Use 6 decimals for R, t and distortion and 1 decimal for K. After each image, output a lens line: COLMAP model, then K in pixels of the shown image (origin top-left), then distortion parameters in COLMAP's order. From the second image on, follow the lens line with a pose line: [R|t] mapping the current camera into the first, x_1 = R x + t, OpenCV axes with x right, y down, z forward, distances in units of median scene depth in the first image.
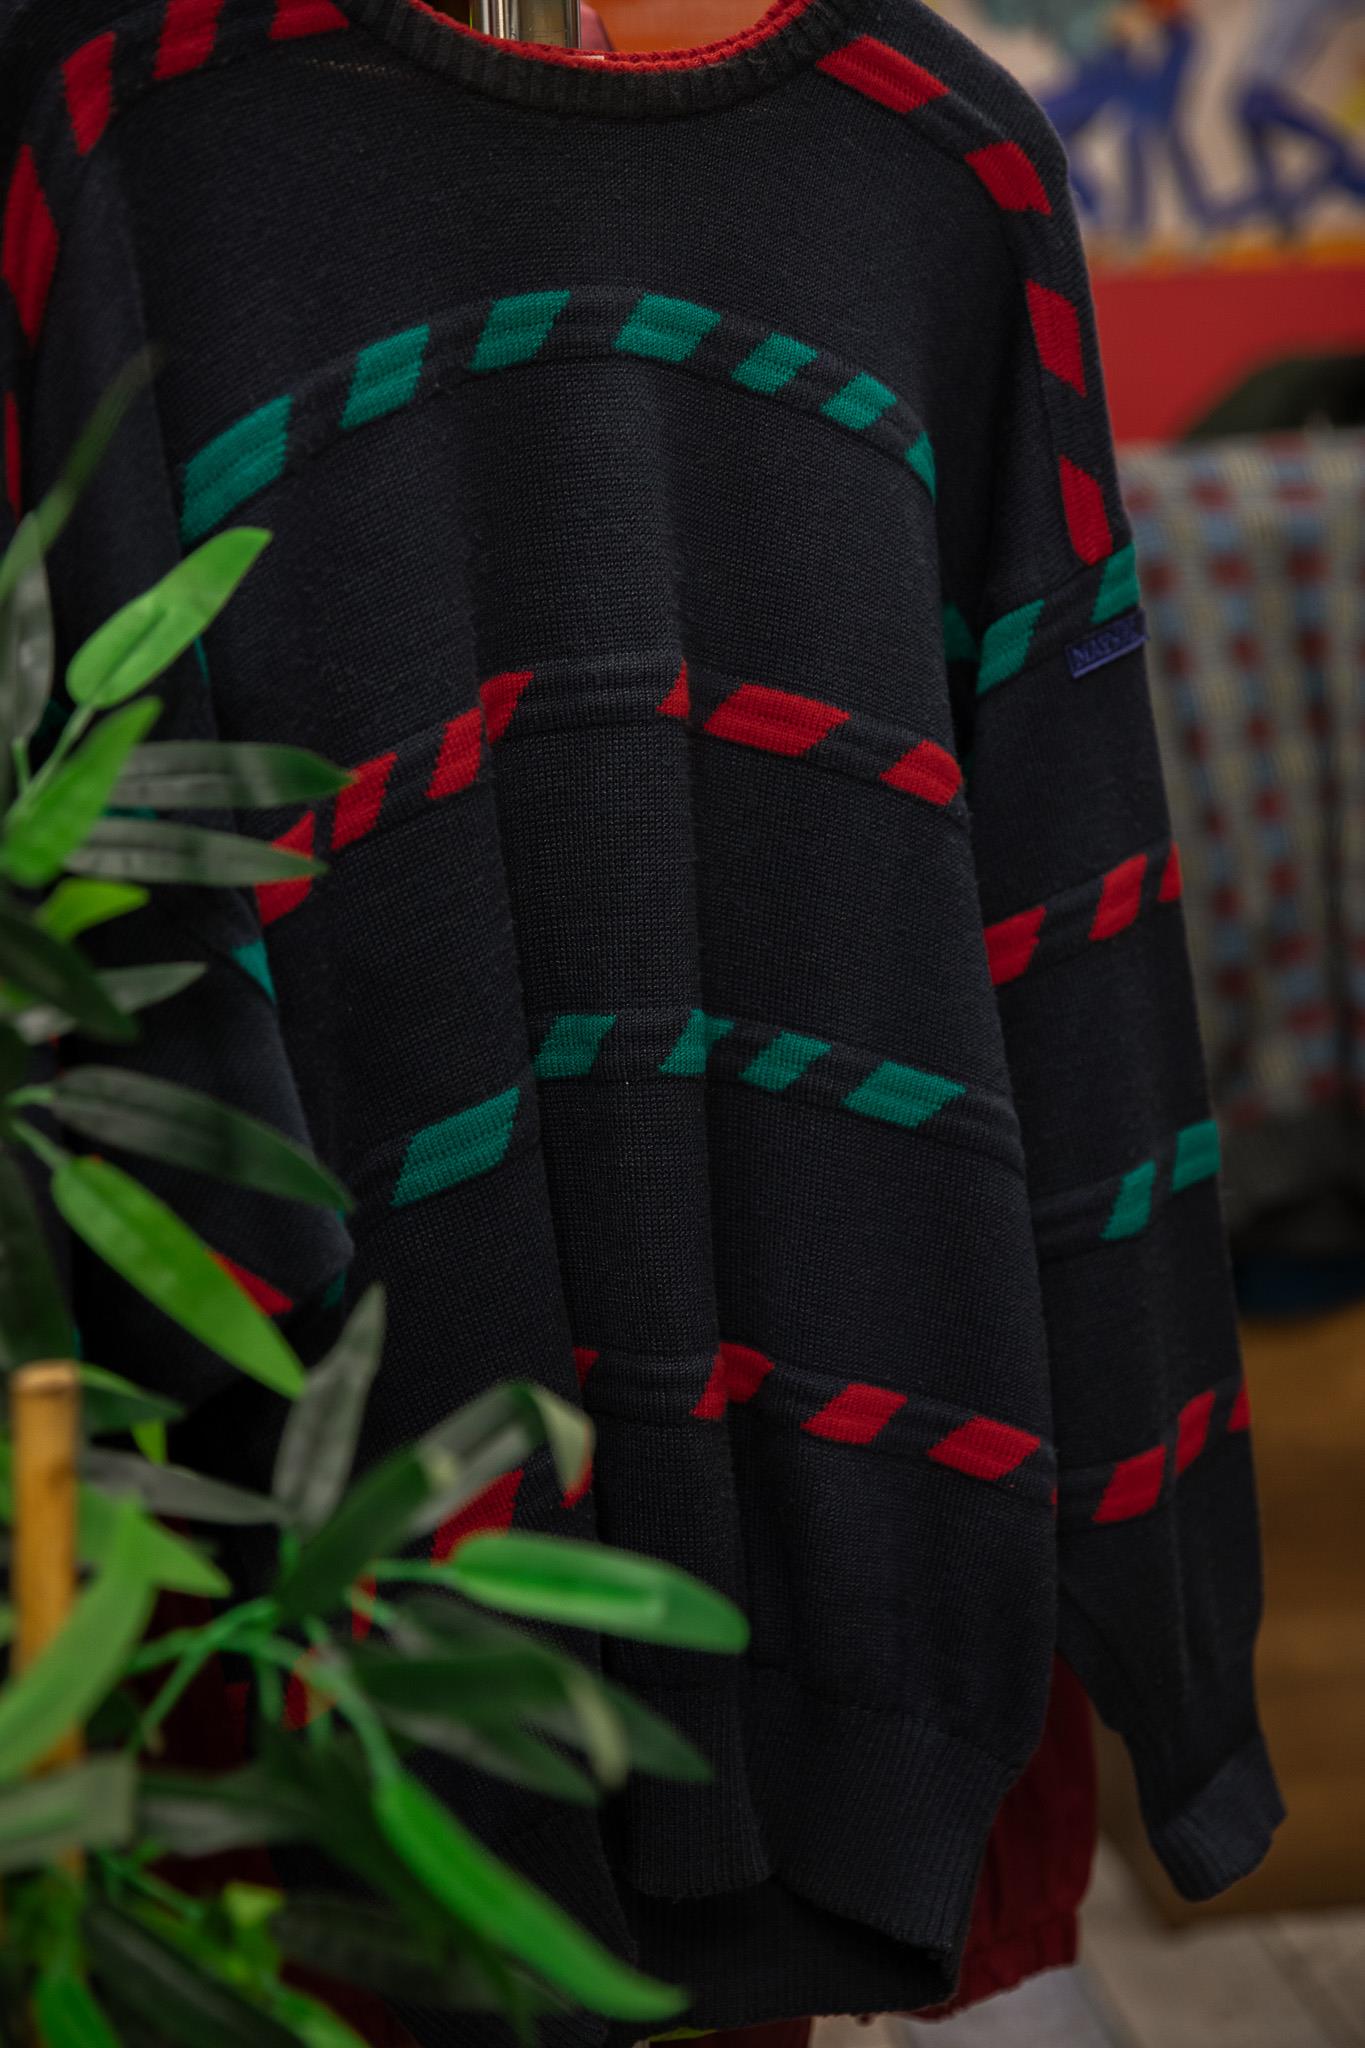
lens RADIAL K [[3899.2, 0, 682.5], [0, 3899.2, 1024.0], [0, 0, 1]] dist [0.185962, 0.201105]
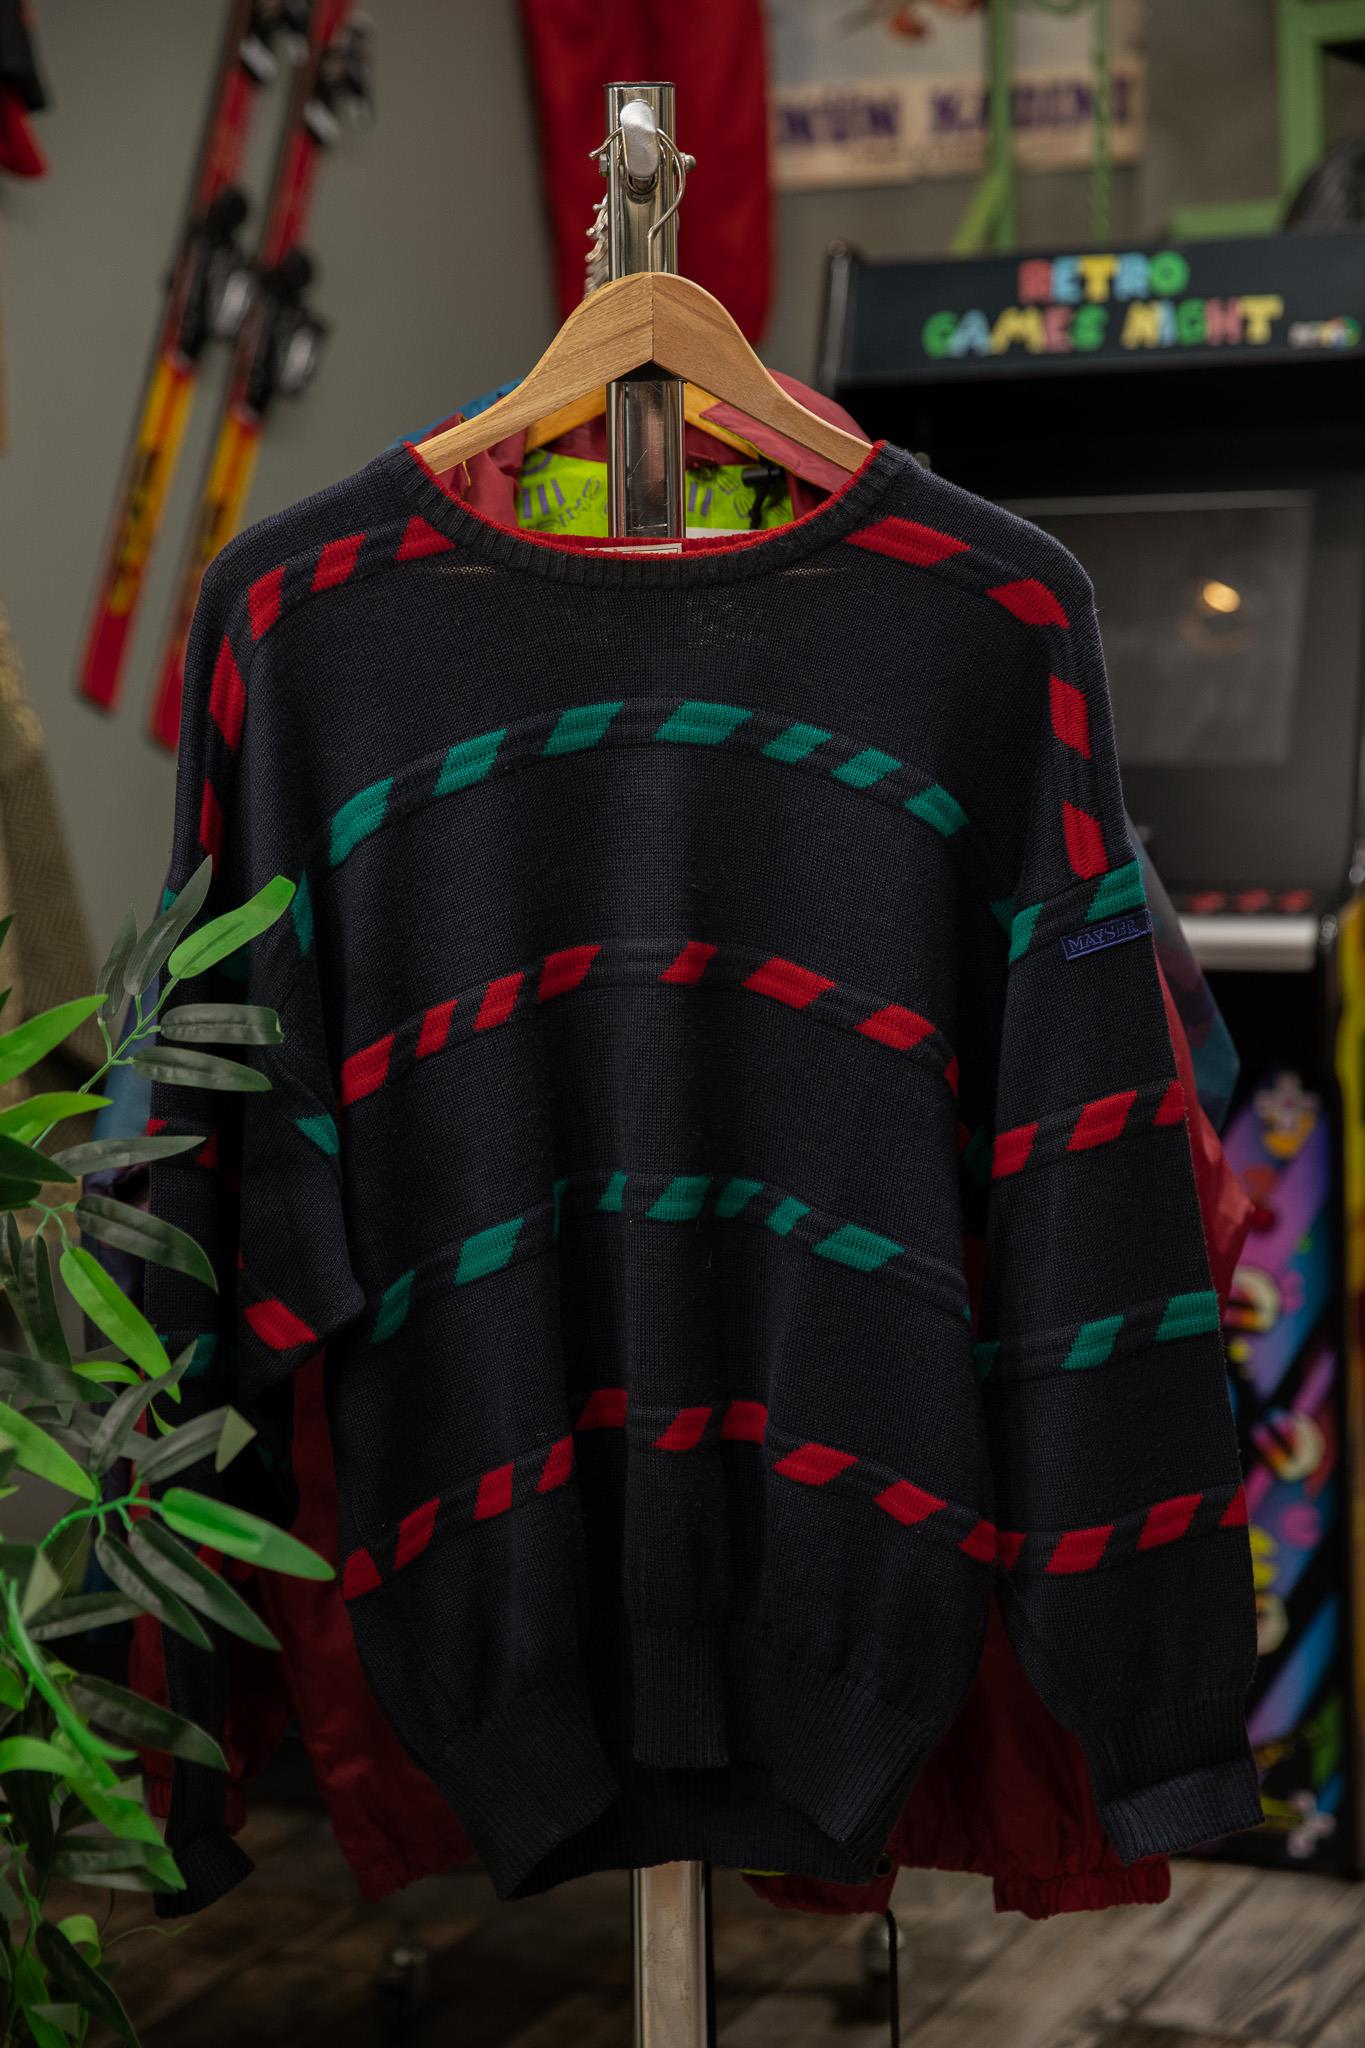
lens RADIAL K [[3899.2, 0, 682.5], [0, 3899.2, 1024.0], [0, 0, 1]] dist [0.185962, 0.201105]
pose [[0.807651, 0.084717, -0.583544, 0.864971], [-0.070758, 0.996399, 0.046723, -0.131323], [0.585401, 0.003555, 0.810736, -0.211647]]
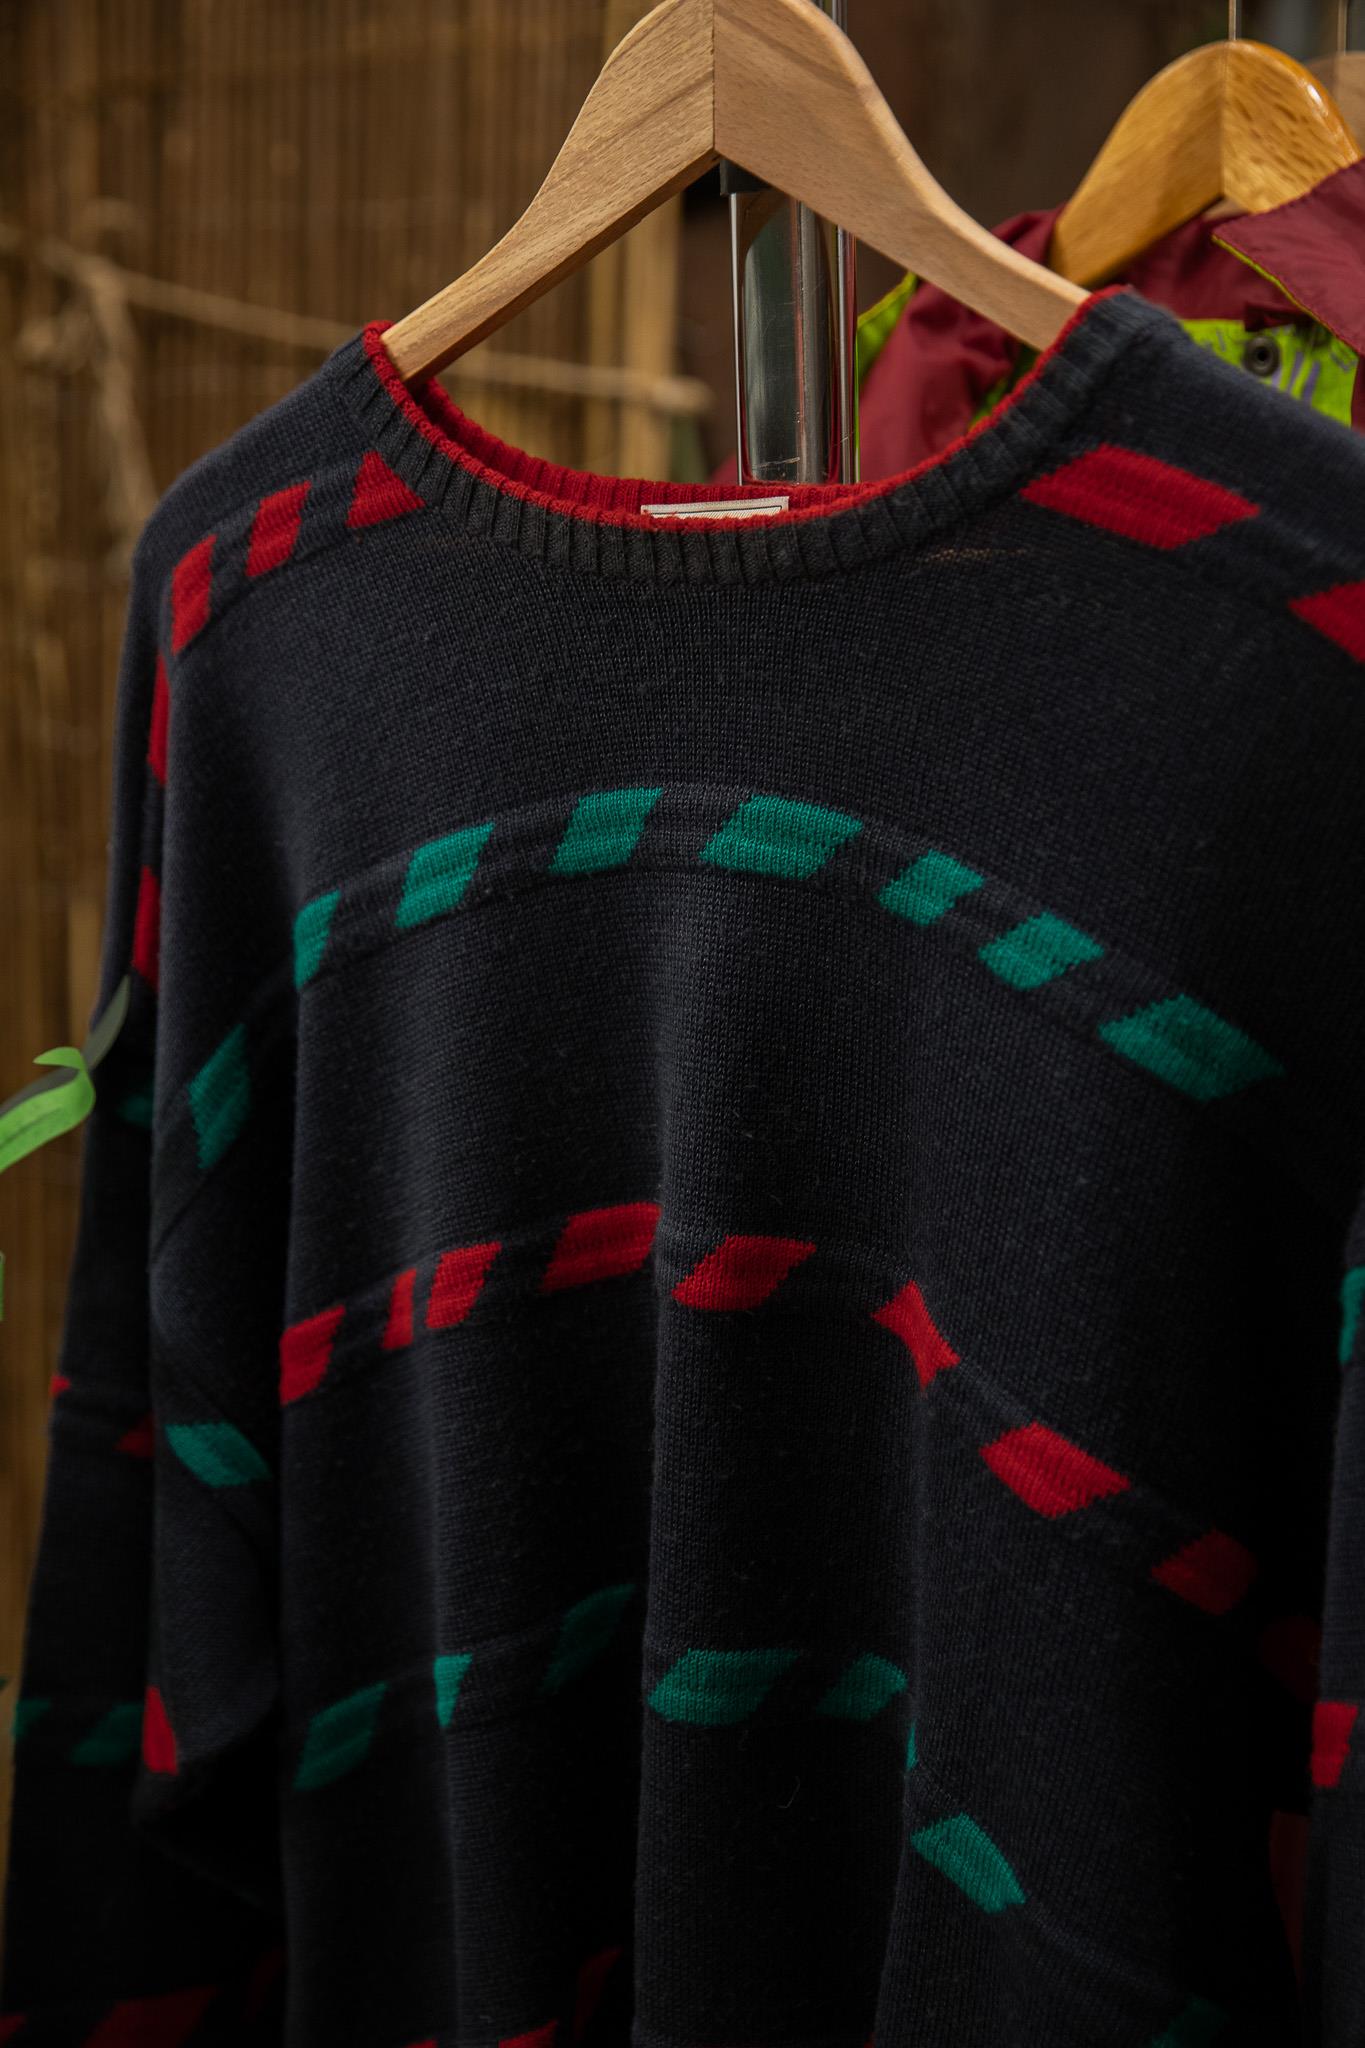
lens RADIAL K [[3012.9, 0, 682.5], [0, 3012.9, 1024.0], [0, 0, 1]] dist [0.044348, 0.074086]
pose [[0.255800, 0.211609, -0.943286, 0.577062], [-0.078010, 0.977085, 0.198036, -0.259197], [0.963577, 0.022928, 0.266446, 0.813444]]
